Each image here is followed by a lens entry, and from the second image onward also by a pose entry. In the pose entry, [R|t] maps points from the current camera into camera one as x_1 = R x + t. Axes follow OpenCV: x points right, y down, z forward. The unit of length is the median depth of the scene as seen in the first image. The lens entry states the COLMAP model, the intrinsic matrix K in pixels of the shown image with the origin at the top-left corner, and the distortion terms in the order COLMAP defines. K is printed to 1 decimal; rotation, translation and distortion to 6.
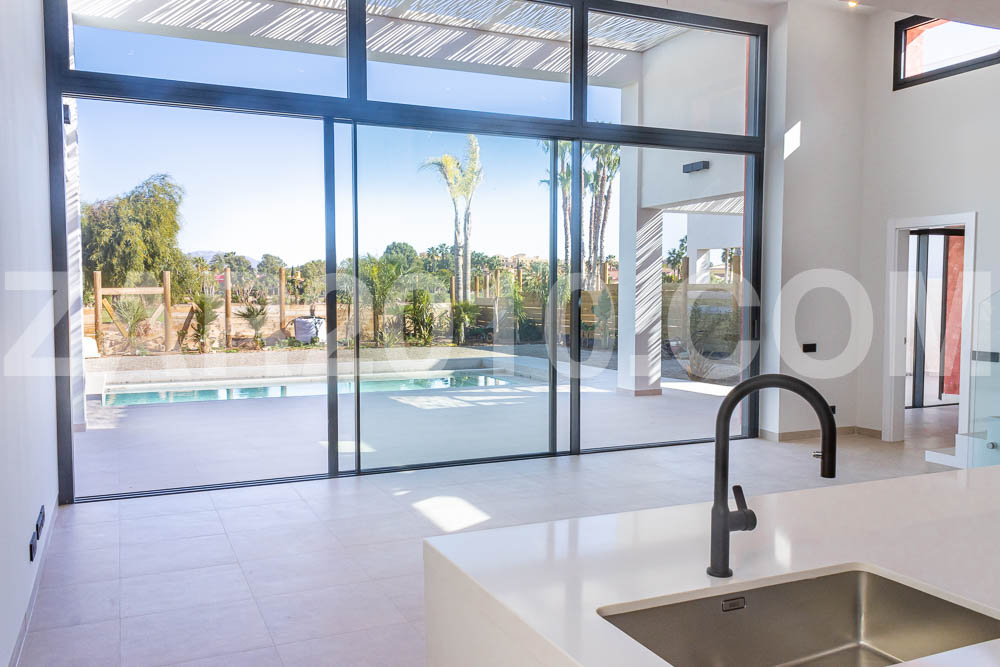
lens RADIAL K [[823.7, 0, 493.8], [0, 823.7, 335.9], [0, 0, 1]] dist [0.051442, -0.012166]
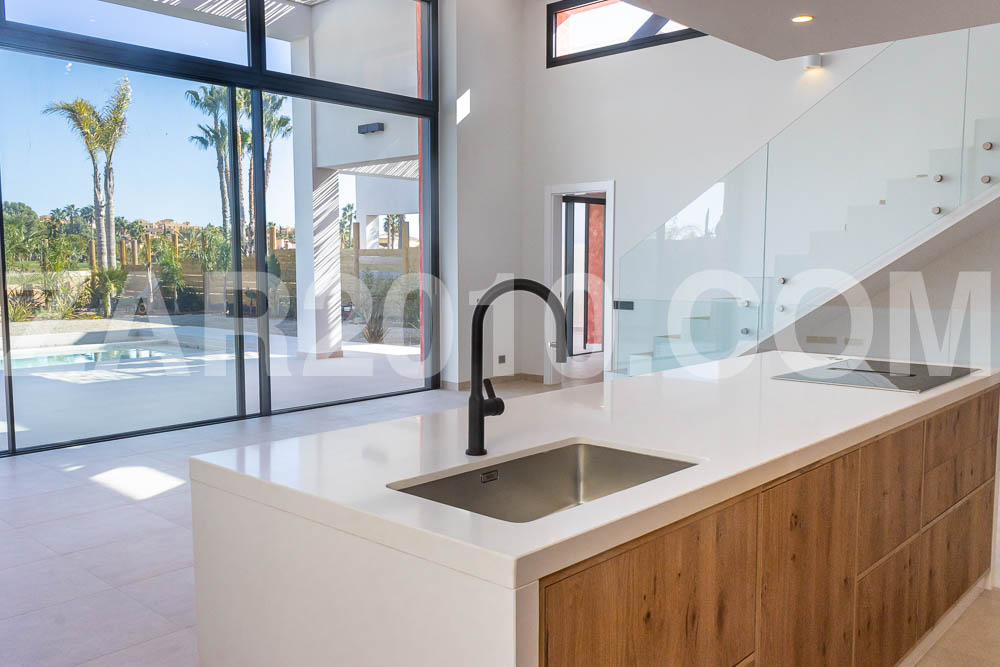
lens RADIAL K [[846.3, 0, 488.9], [0, 846.3, 334.9], [0, 0, 1]] dist [0.060834, -0.059944]
pose [[0.924111, -0.034714, 0.380545, -0.022573], [0.022598, 0.999087, 0.036263, 0.011381], [-0.381456, -0.024911, 0.924051, -0.013666]]
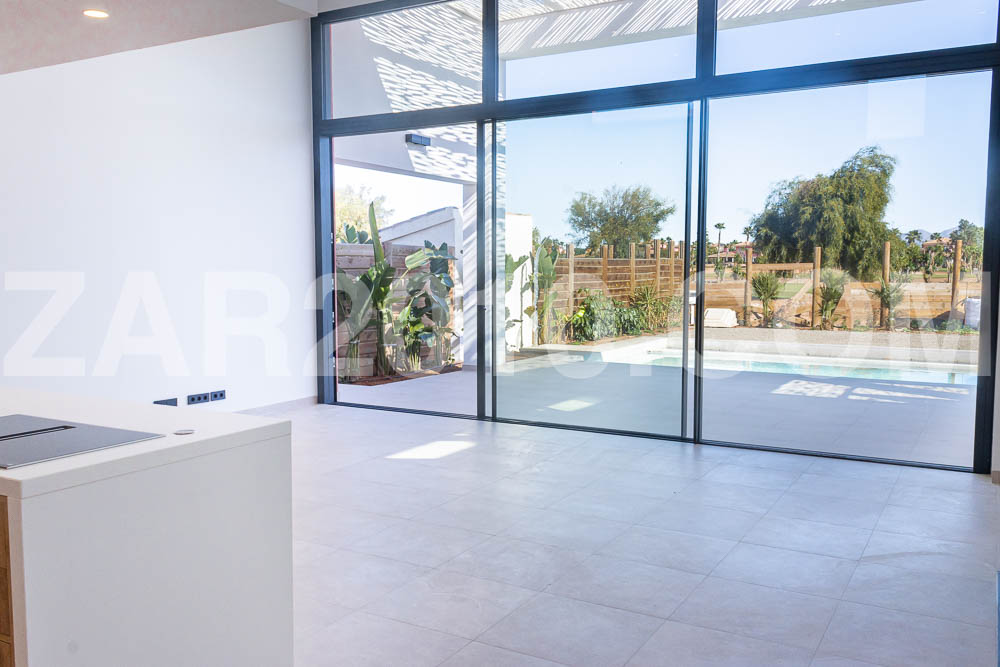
lens RADIAL K [[846.3, 0, 488.9], [0, 846.3, 334.9], [0, 0, 1]] dist [0.060834, -0.059944]
pose [[0.577779, 0.066137, -0.813509, 0.452390], [-0.045790, 0.997768, 0.048596, -0.007575], [0.814908, 0.009173, 0.579518, 0.163418]]
